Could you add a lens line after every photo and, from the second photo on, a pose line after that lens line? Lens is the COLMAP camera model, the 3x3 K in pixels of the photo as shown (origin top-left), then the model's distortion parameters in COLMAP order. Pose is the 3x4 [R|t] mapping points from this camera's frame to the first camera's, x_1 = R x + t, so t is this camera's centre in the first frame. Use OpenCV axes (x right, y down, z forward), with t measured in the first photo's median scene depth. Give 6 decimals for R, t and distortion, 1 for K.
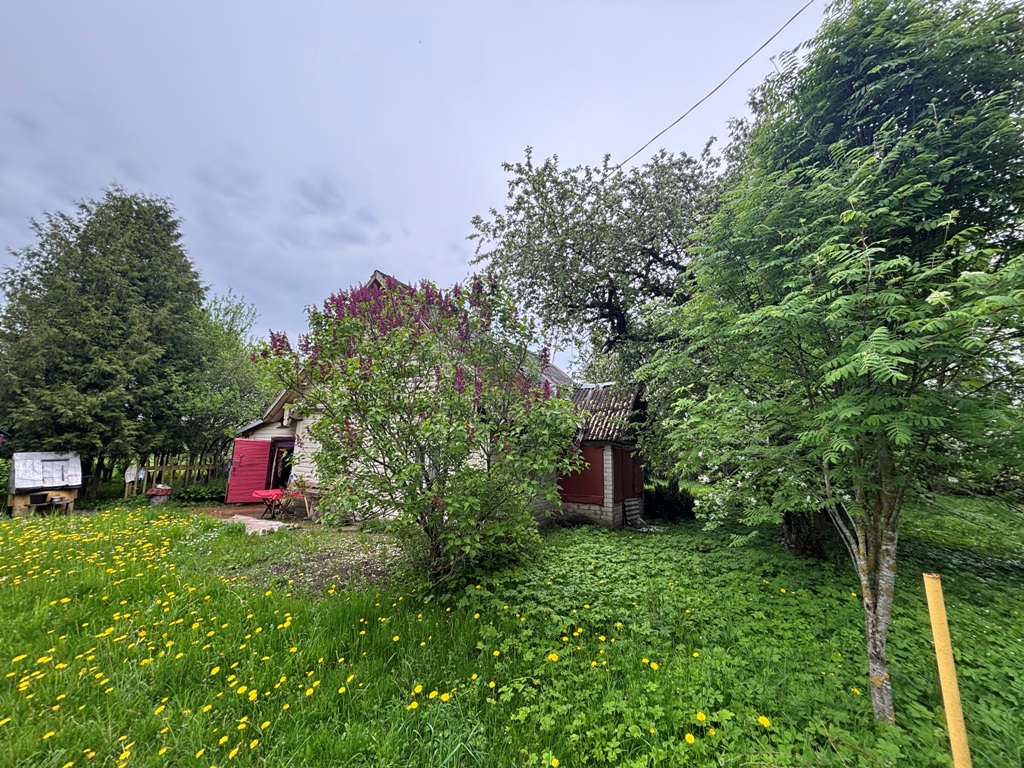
lens RADIAL K [[410.1, 0, 514.7], [0, 410.1, 387.1], [0, 0, 1]] dist [0.001245, -0.000513]
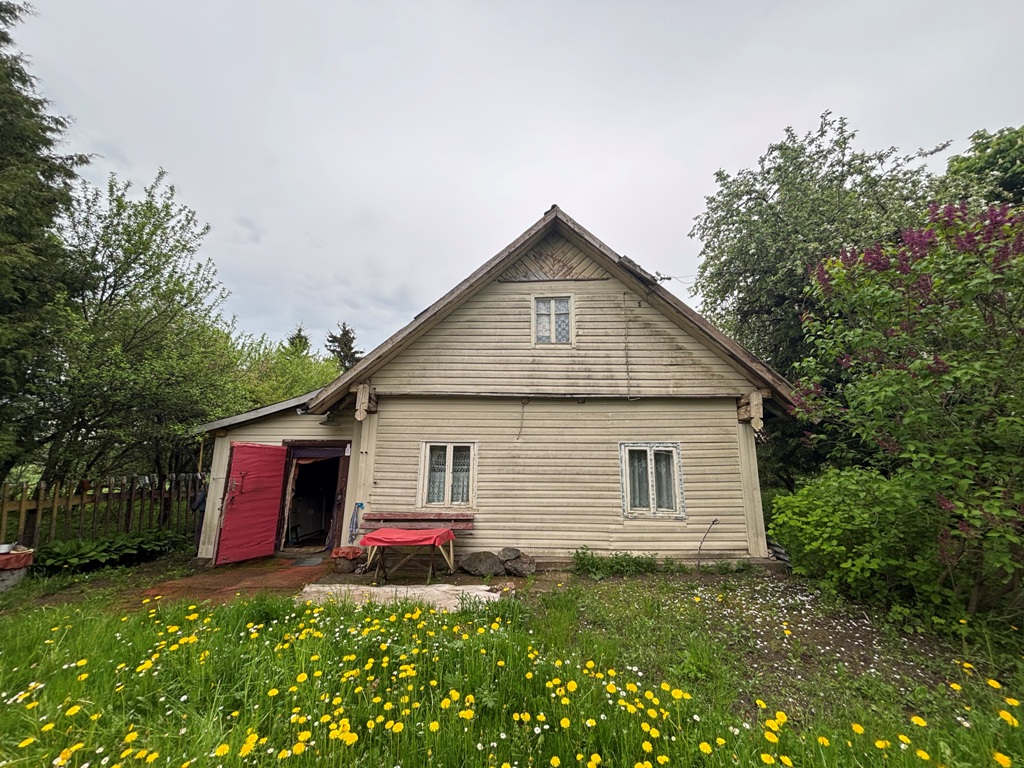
lens RADIAL K [[410.1, 0, 510.9], [0, 410.1, 384.6], [0, 0, 1]] dist [0.001245, -0.000513]
pose [[0.879665, 0.072873, 0.469977, -0.657194], [-0.058766, 0.997273, -0.044640, 0.052944], [-0.471949, 0.011649, 0.881549, 0.367788]]
